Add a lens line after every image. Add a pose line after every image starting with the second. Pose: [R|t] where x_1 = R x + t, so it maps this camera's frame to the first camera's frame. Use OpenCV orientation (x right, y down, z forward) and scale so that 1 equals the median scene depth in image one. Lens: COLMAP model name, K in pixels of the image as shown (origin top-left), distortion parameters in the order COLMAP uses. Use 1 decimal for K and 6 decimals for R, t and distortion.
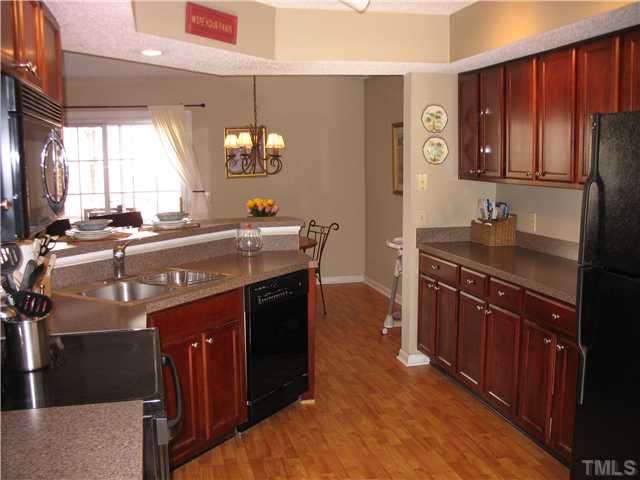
lens RADIAL K [[648.9, 0, 320.0], [0, 648.9, 240.0], [0, 0, 1]] dist [-0.199219, 0.198248]
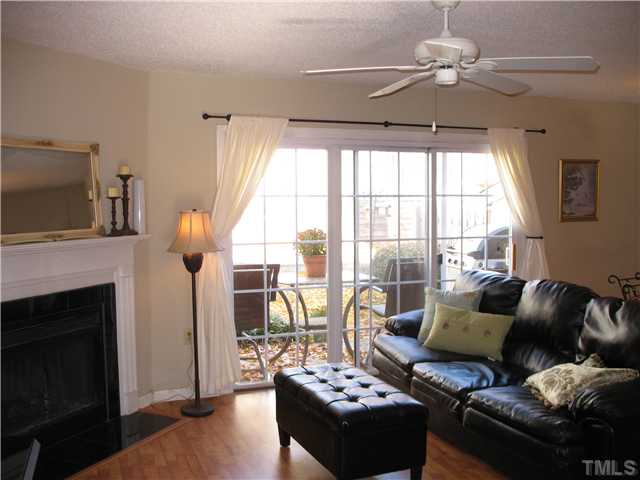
lens RADIAL K [[648.9, 0, 320.0], [0, 648.9, 240.0], [0, 0, 1]] dist [-0.199219, 0.198248]
pose [[0.995654, 0.001960, 0.093110, -1.032103], [0.003282, 0.998419, -0.056119, -0.055835], [-0.093073, 0.056181, 0.994073, 0.454638]]
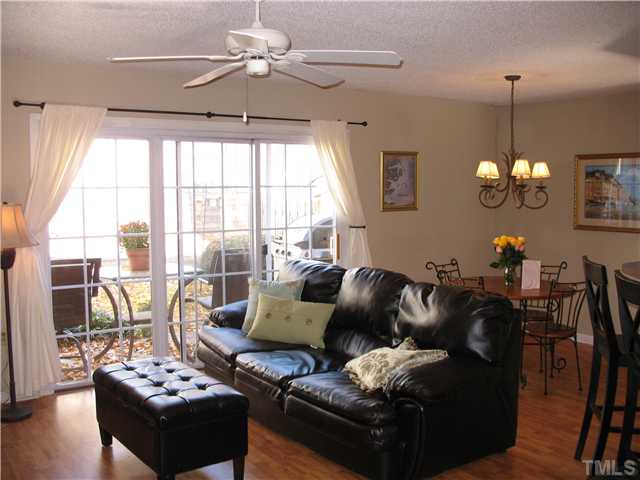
lens RADIAL K [[648.9, 0, 320.0], [0, 648.9, 240.0], [0, 0, 1]] dist [-0.199219, 0.198248]
pose [[0.941962, -0.016726, 0.335303, -1.000995], [0.031722, 0.998724, -0.039297, -0.053707], [-0.334218, 0.047653, 0.941290, 0.449473]]
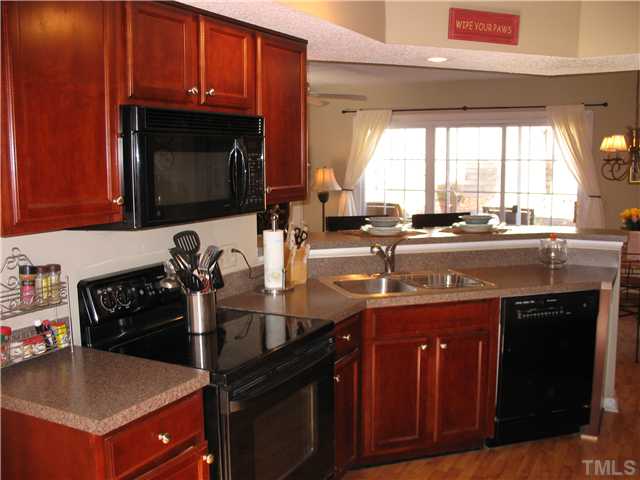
lens RADIAL K [[648.9, 0, 320.0], [0, 648.9, 240.0], [0, 0, 1]] dist [-0.199219, 0.198248]
pose [[0.737745, 0.091427, -0.668860, 0.264022], [-0.088585, 0.995330, 0.038344, -0.022652], [0.669243, 0.030963, 0.742399, 0.095462]]
